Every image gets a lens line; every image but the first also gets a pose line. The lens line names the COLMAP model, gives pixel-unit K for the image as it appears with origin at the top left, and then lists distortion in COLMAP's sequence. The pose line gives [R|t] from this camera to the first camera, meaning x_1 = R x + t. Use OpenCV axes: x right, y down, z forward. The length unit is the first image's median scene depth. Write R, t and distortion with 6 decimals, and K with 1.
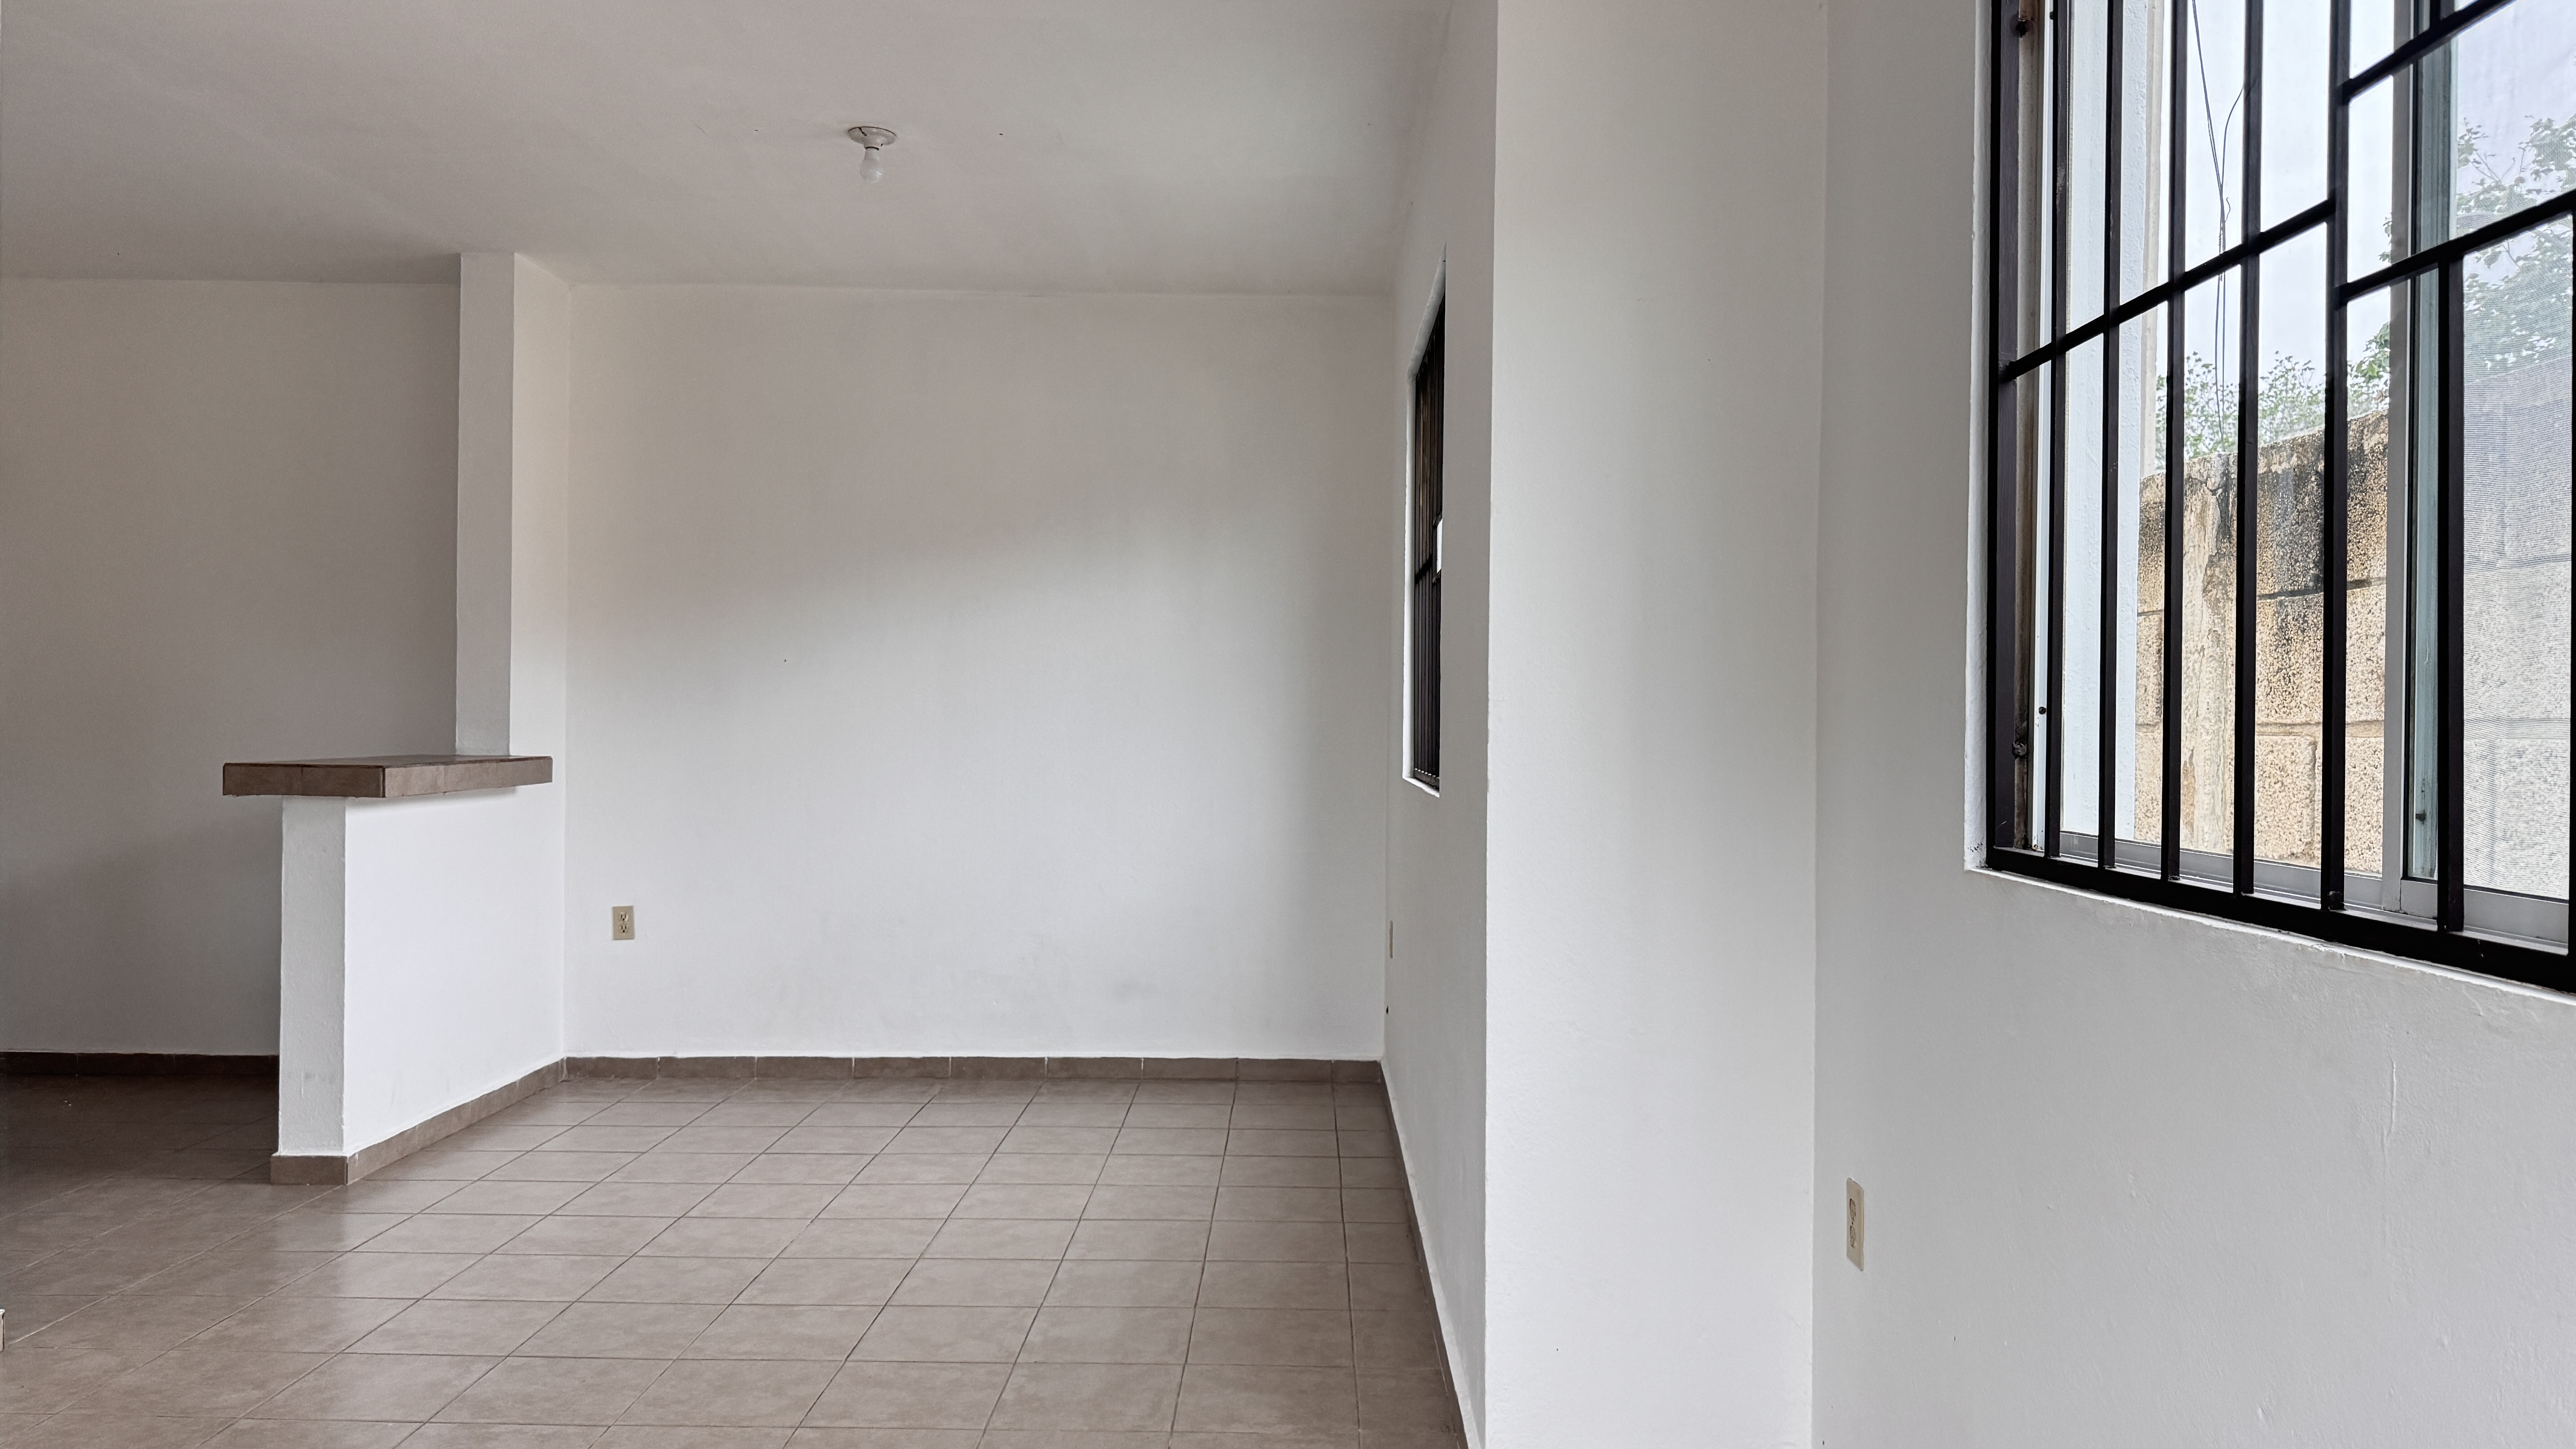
lens RADIAL K [[1850.7, 0, 1288.0], [0, 1850.7, 724.5], [0, 0, 1]] dist [0.169501, -0.195745]
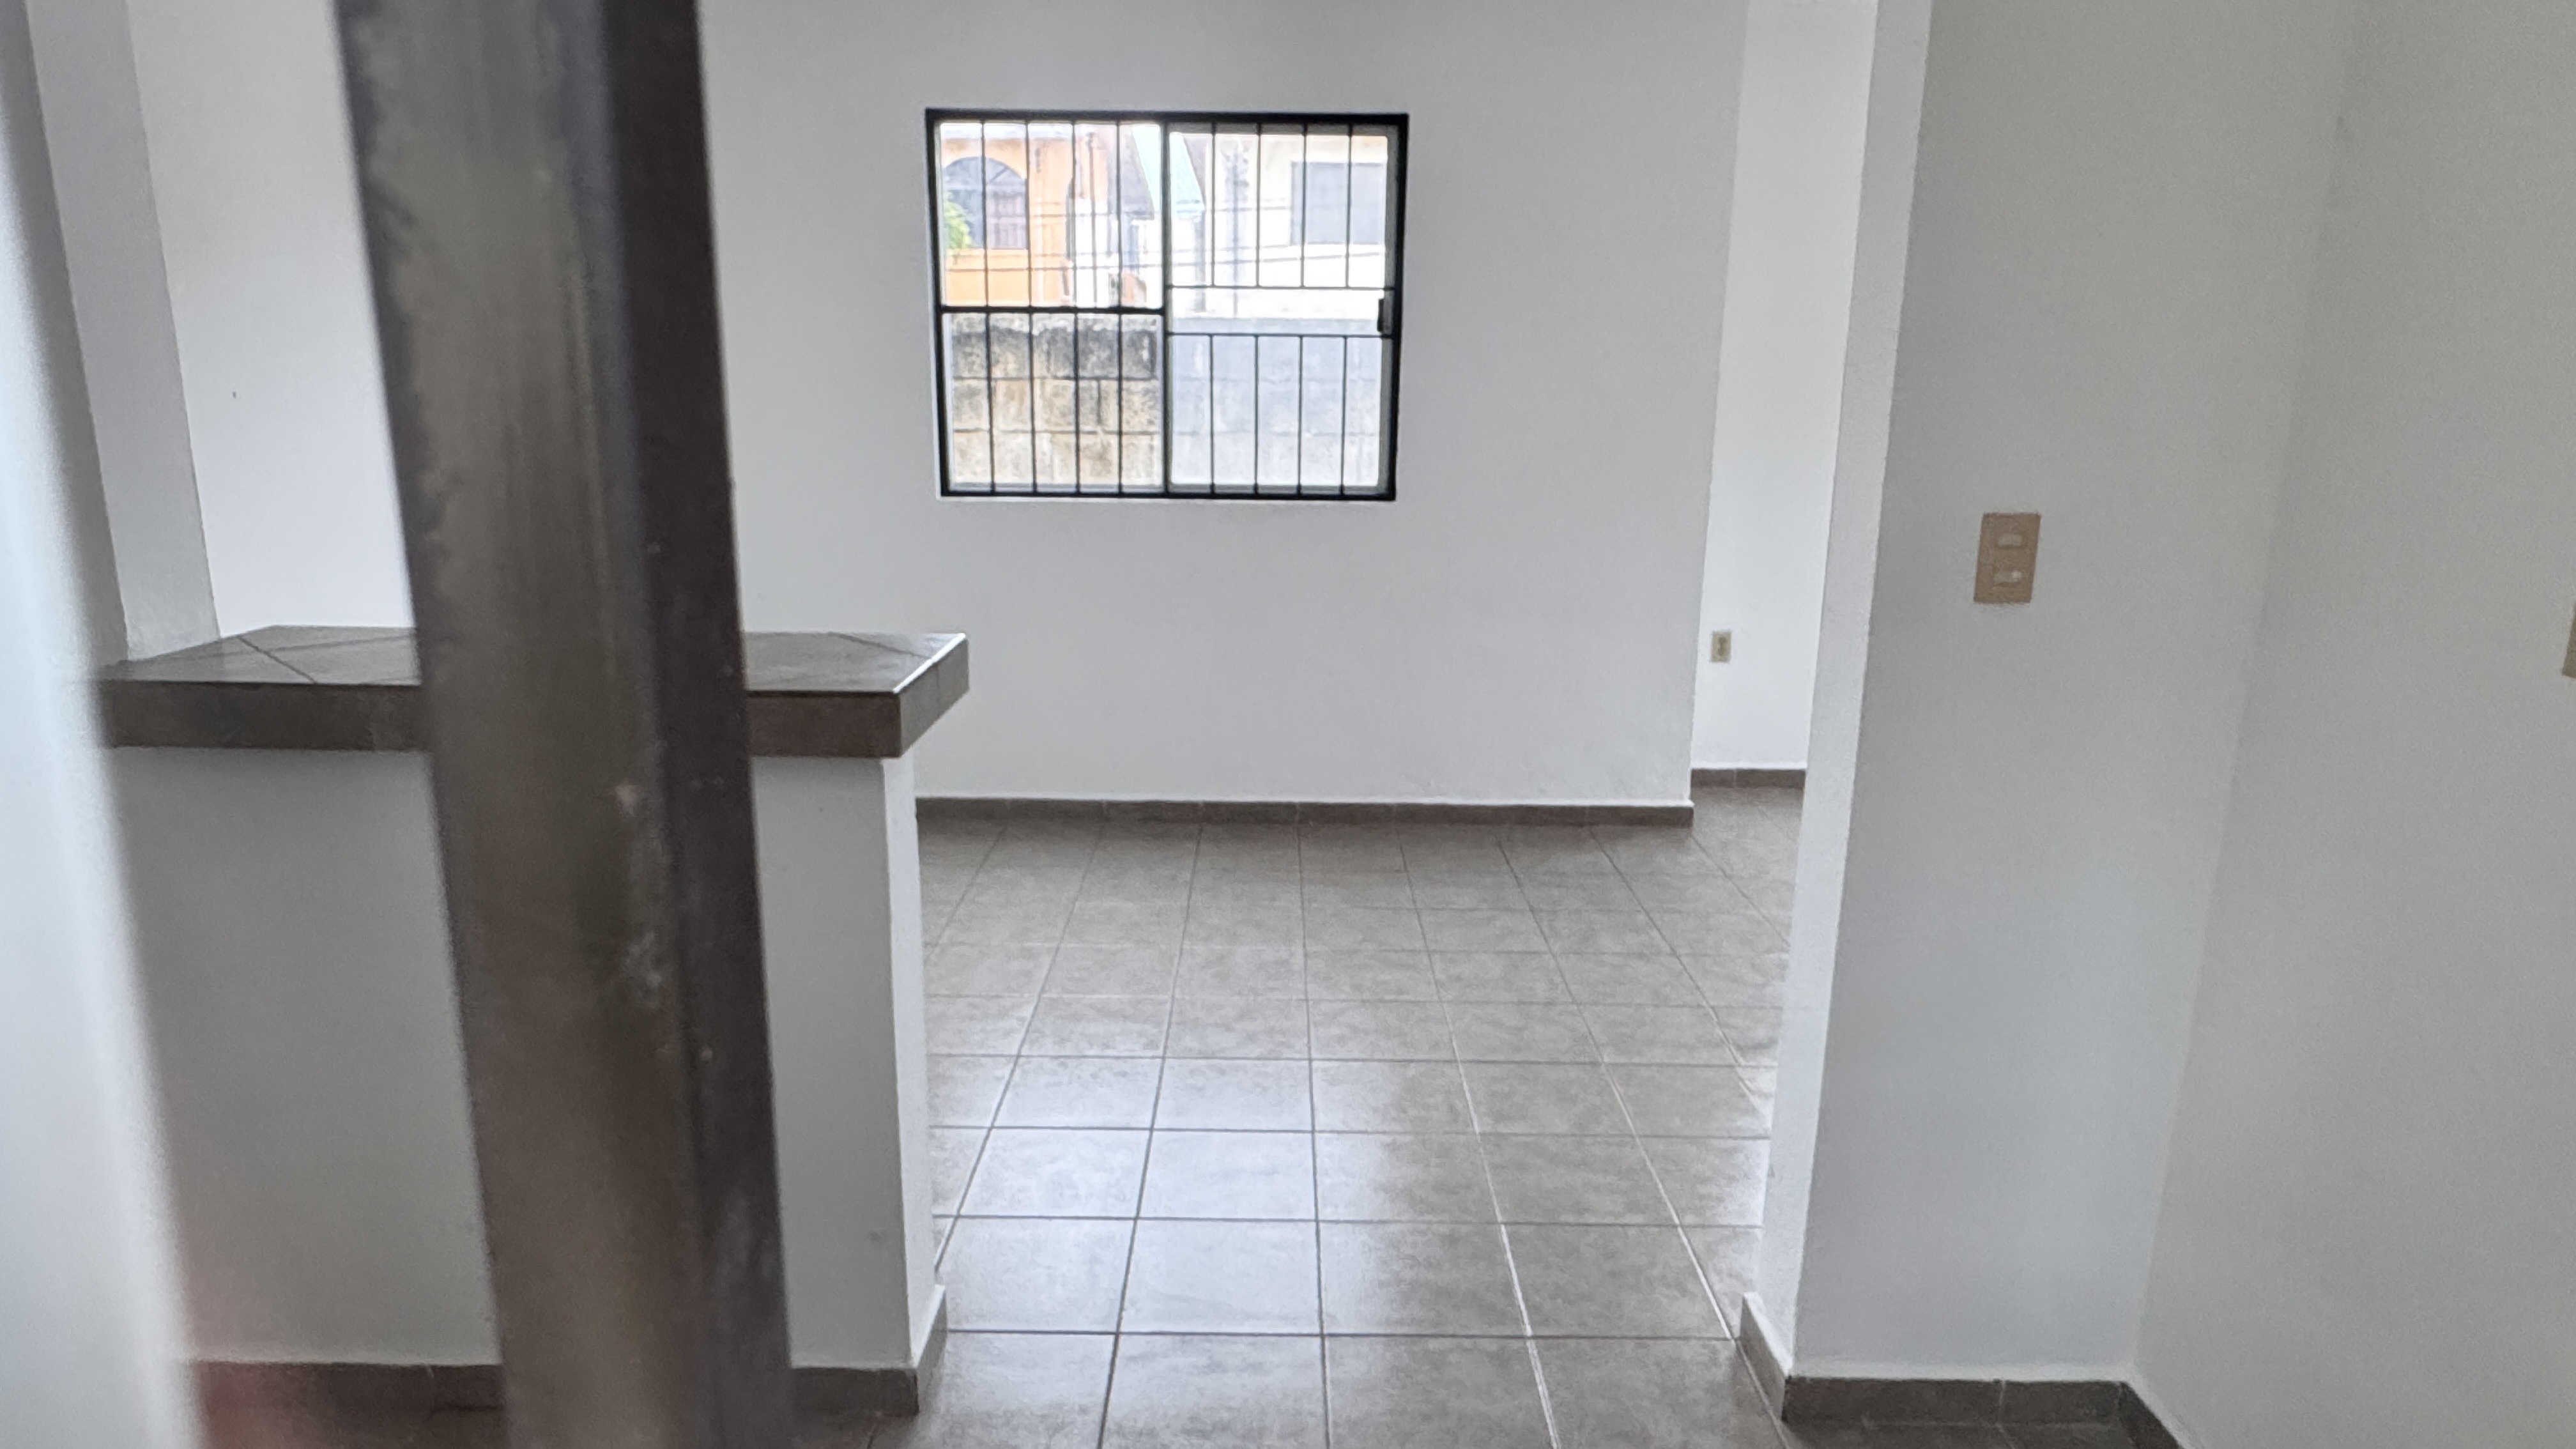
lens RADIAL K [[1431.7, 0, 1267.1], [0, 1431.7, 692.6], [0, 0, 1]] dist [0.002021, 0.000012]
pose [[-0.015664, -0.214481, 0.976602, -0.970700], [-0.011072, 0.976700, 0.214325, -0.058920], [-0.999816, -0.007456, -0.017674, 0.981201]]
